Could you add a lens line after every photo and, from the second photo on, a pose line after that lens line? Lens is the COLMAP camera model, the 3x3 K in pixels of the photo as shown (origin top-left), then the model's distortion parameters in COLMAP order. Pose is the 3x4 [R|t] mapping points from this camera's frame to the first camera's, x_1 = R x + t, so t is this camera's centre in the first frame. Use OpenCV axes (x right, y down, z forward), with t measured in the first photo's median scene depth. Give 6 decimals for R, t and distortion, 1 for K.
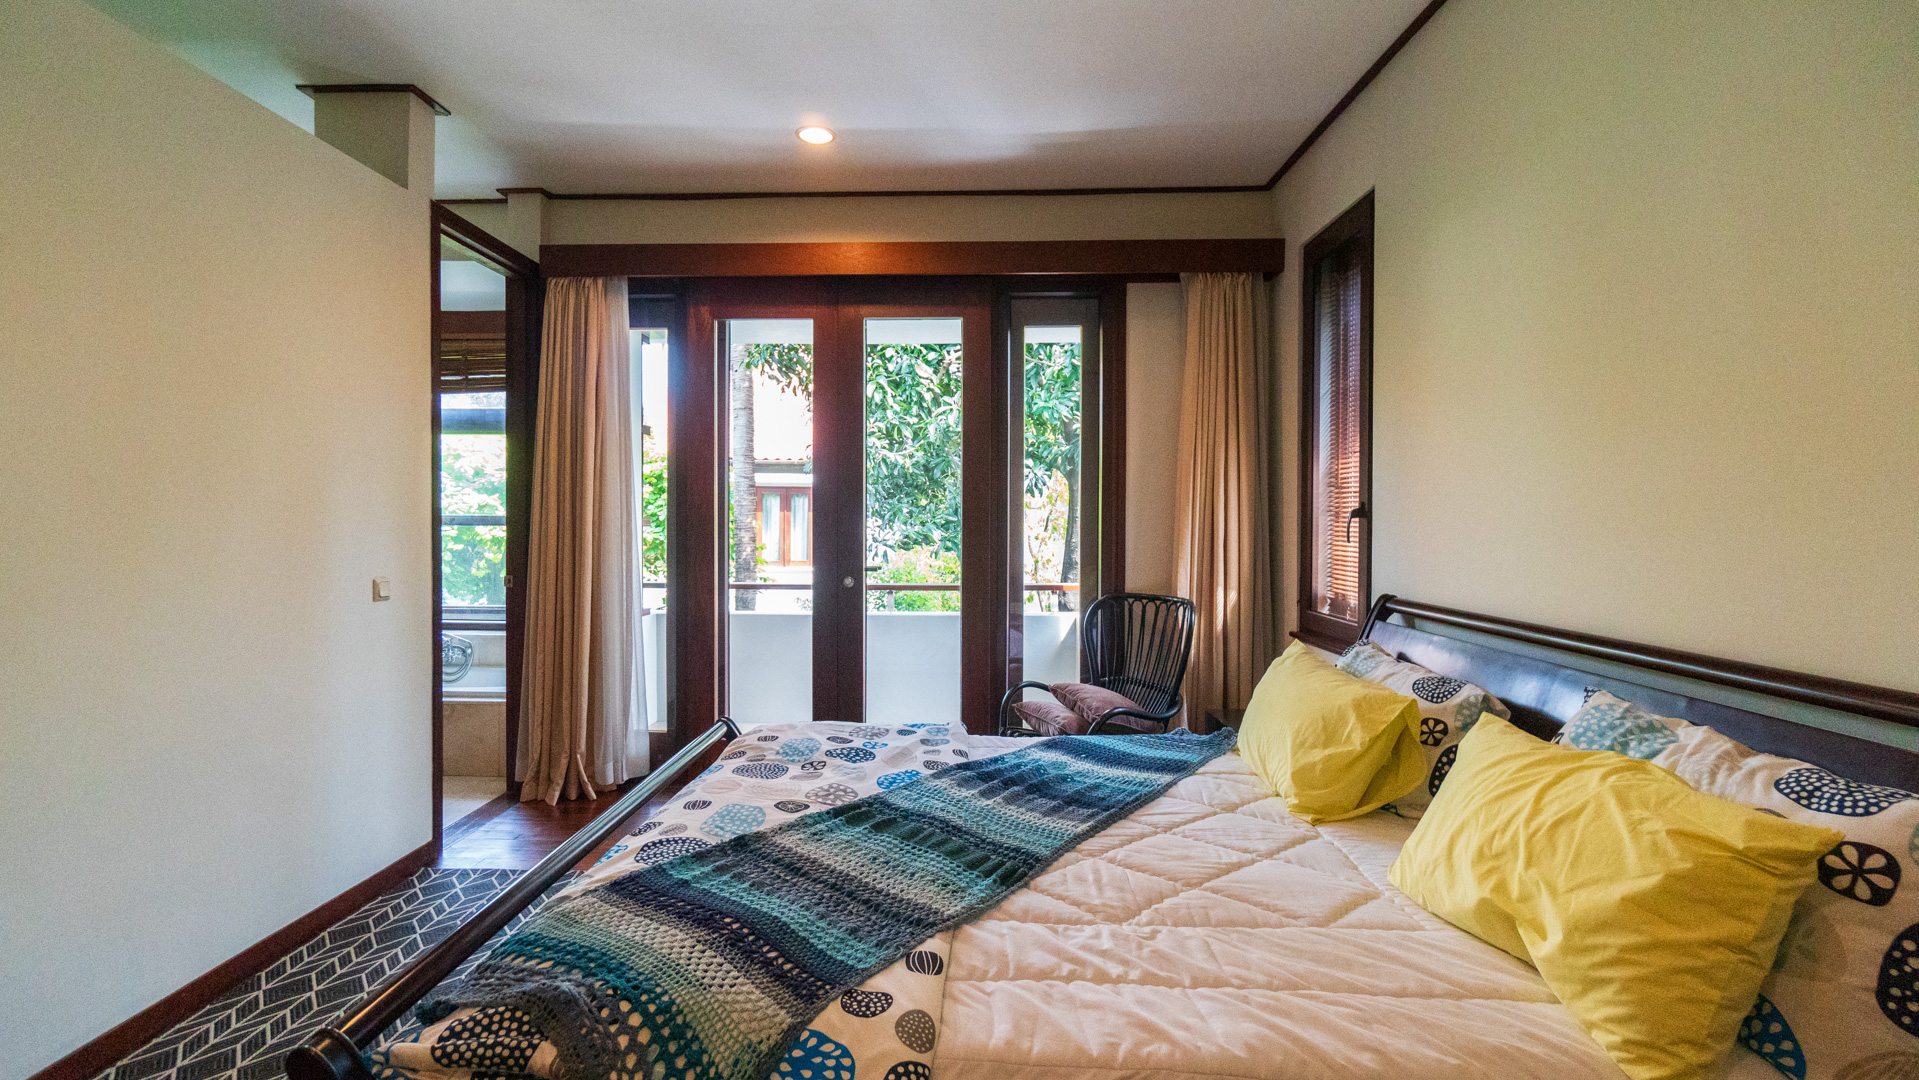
lens RADIAL K [[828.0, 0, 954.9], [0, 828.0, 528.1], [0, 0, 1]] dist [-0.003972, 0.001020]
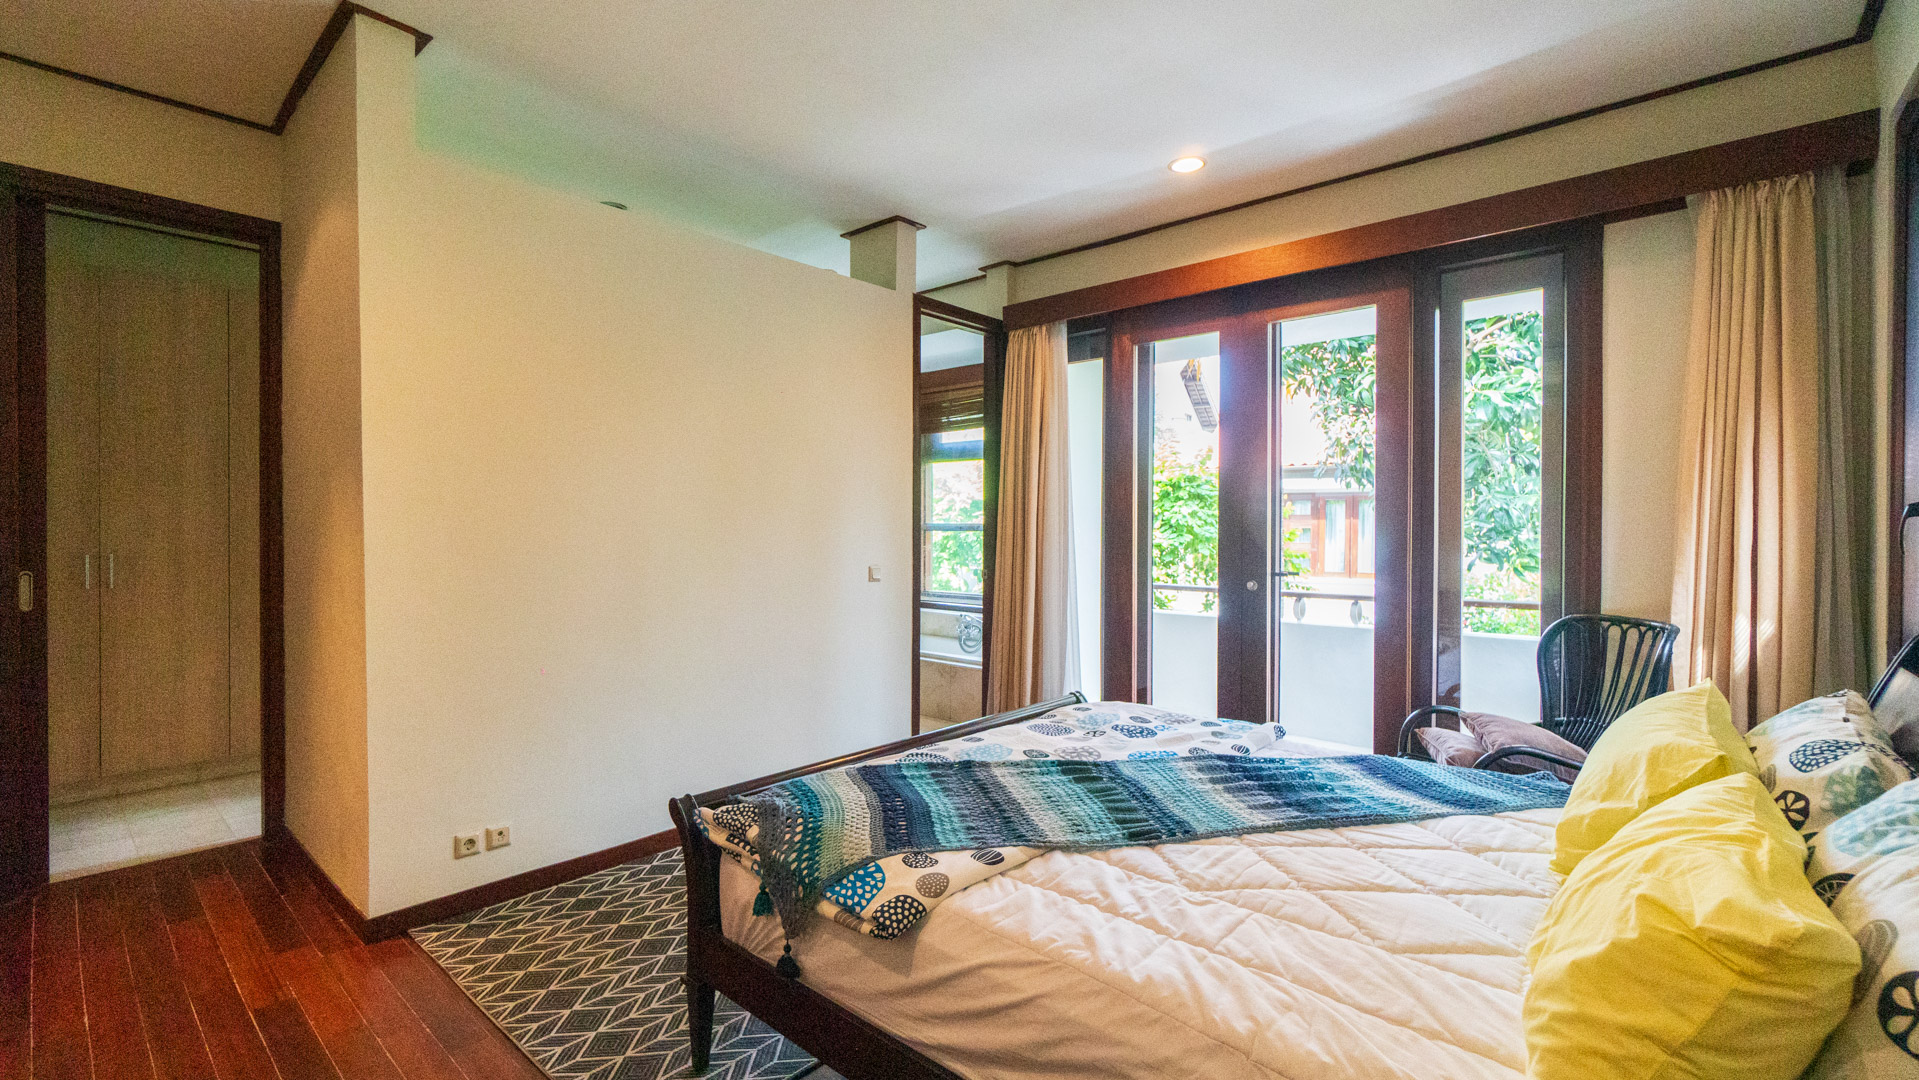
lens RADIAL K [[828.0, 0, 945.2], [0, 828.0, 538.4], [0, 0, 1]] dist [-0.003972, 0.001020]
pose [[0.761407, 0.005469, -0.648251, 0.304614], [-0.004585, 0.999985, 0.003051, 0.006957], [0.648258, 0.000649, 0.761420, -0.017136]]
